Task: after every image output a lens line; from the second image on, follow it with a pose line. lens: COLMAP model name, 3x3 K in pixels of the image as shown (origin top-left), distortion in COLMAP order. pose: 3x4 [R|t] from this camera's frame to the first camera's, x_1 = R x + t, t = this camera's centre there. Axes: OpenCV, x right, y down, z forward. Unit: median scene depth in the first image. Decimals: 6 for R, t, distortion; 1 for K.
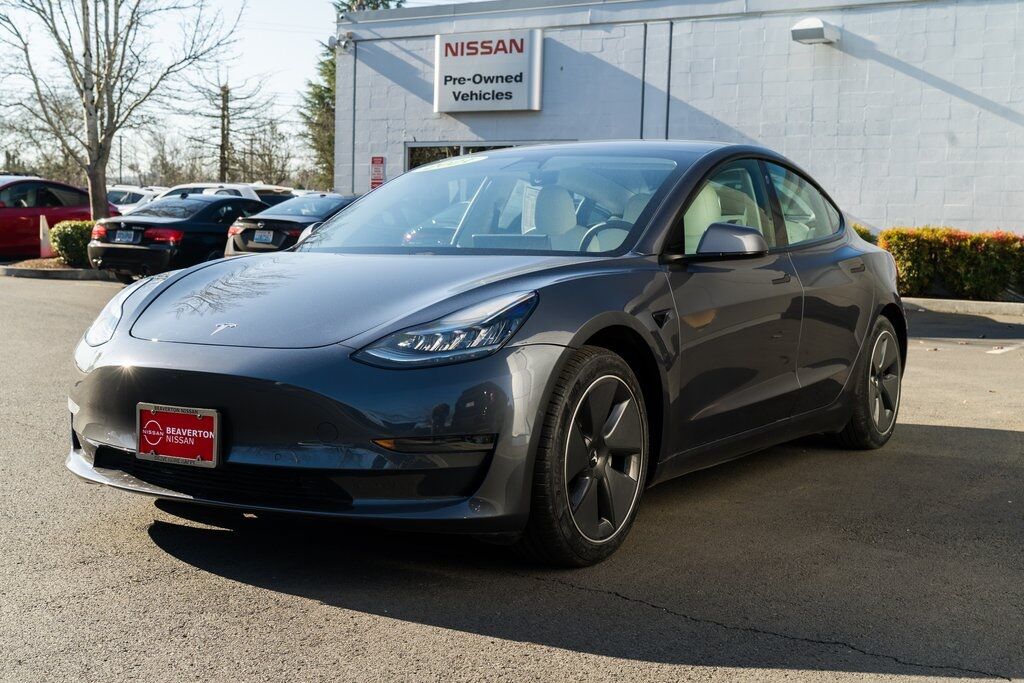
lens RADIAL K [[1277.5, 0, 511.7], [0, 1277.5, 341.4], [0, 0, 1]] dist [-0.021845, 0.000000]
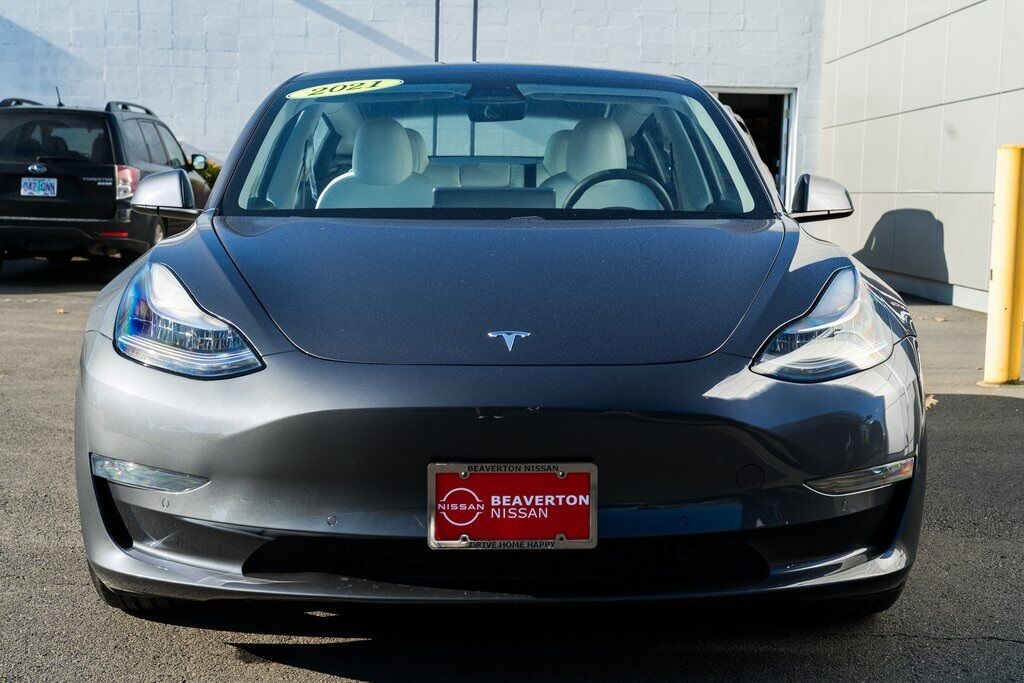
lens RADIAL K [[1539.6, 0, 511.8], [0, 1539.6, 341.9], [0, 0, 1]] dist [-0.003737, 0.000000]
pose [[0.835359, -0.053955, 0.547050, -0.677222], [0.037613, 0.998449, 0.041041, -0.042225], [-0.548416, -0.013708, 0.836093, 0.335898]]
